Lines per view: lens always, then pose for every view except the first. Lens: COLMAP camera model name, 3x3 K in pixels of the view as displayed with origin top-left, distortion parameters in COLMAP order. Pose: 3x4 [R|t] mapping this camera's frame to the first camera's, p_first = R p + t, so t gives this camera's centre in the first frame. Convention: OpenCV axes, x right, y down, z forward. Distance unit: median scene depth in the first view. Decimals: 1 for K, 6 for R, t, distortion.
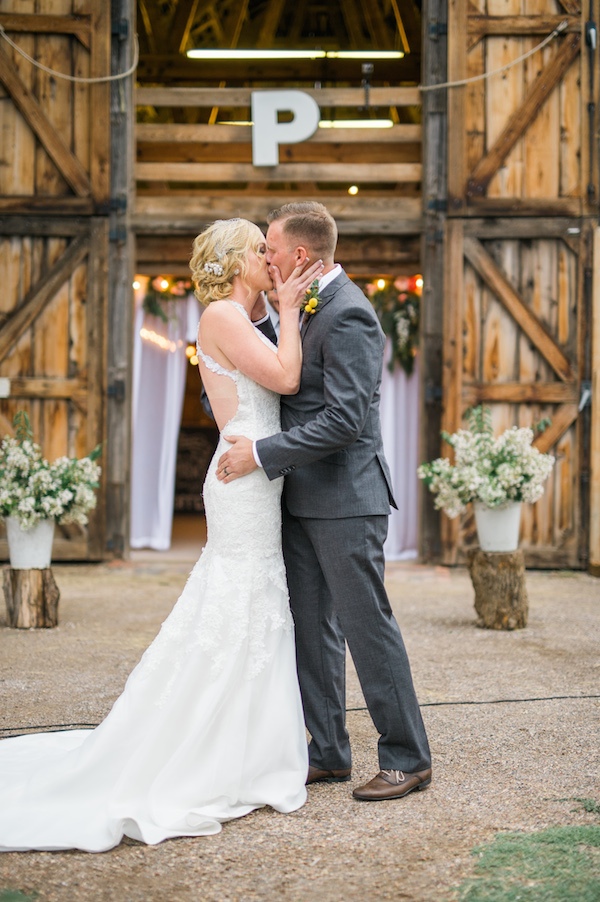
lens RADIAL K [[1272.7, 0, 293.0], [0, 1272.7, 459.6], [0, 0, 1]] dist [0.027398, 0.000000]
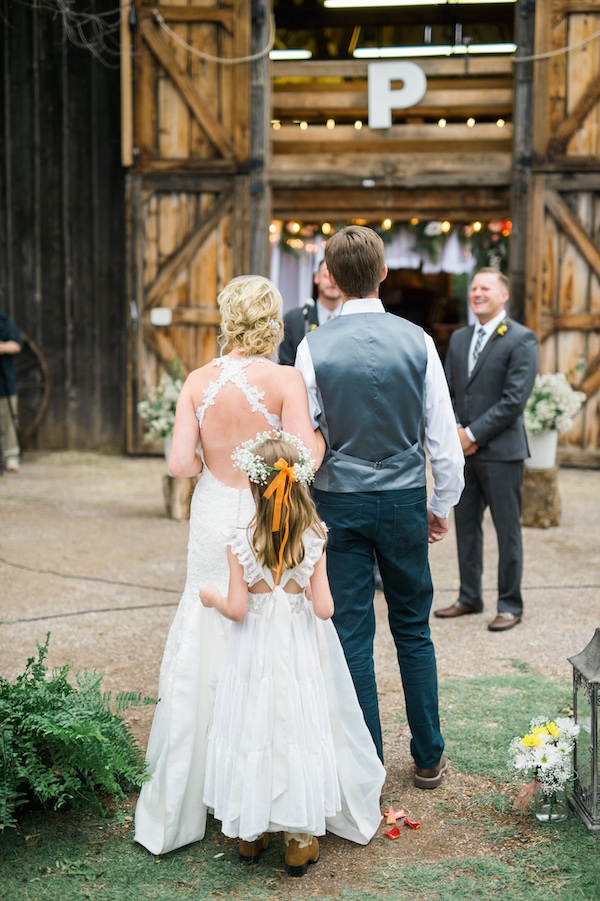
lens RADIAL K [[1271.3, 0, 298.0], [0, 1271.3, 449.0], [0, 0, 1]] dist [0.027398, 0.000000]
pose [[0.992858, 0.013479, -0.118535, 0.049243], [-0.001088, 0.994578, 0.103987, -0.057471], [0.119294, -0.103115, 0.987490, -0.220375]]
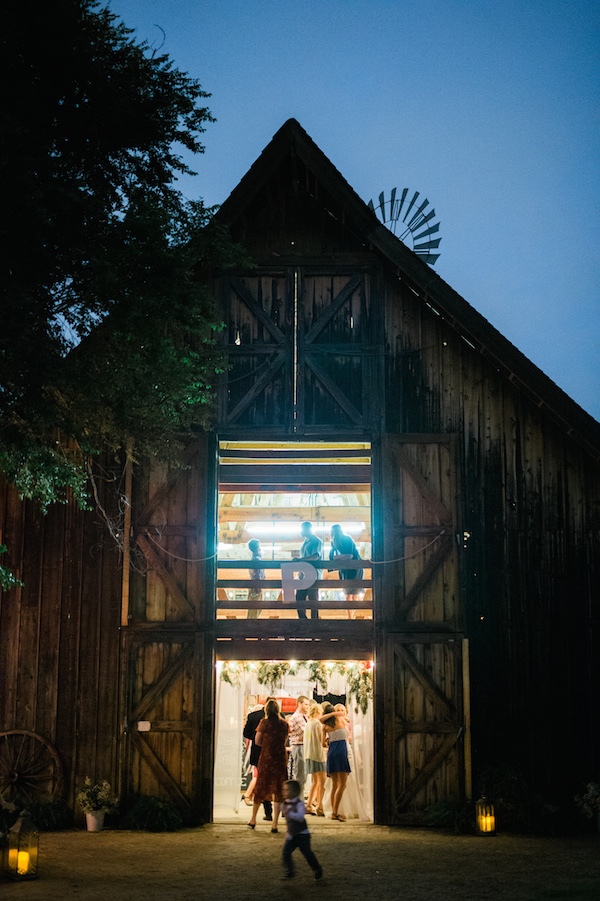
lens RADIAL K [[1271.3, 0, 299.6], [0, 1271.3, 454.7], [0, 0, 1]] dist [0.027398, 0.000000]
pose [[0.999971, -0.005762, 0.004940, -0.012823], [0.006628, 0.980121, -0.198291, -0.075031], [-0.003700, 0.198318, 0.980131, -0.888018]]
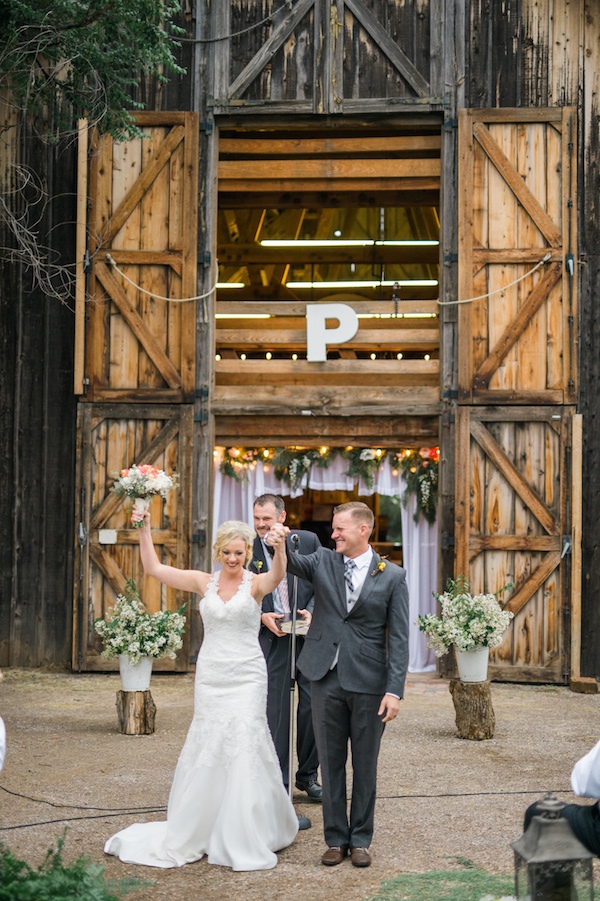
lens RADIAL K [[1271.3, 0, 306.5], [0, 1271.3, 471.9], [0, 0, 1]] dist [0.027398, 0.000000]
pose [[0.998383, 0.001137, -0.056840, 0.042186], [-0.003779, 0.998916, -0.046393, -0.063114], [0.056726, 0.046533, 0.997305, -0.275052]]
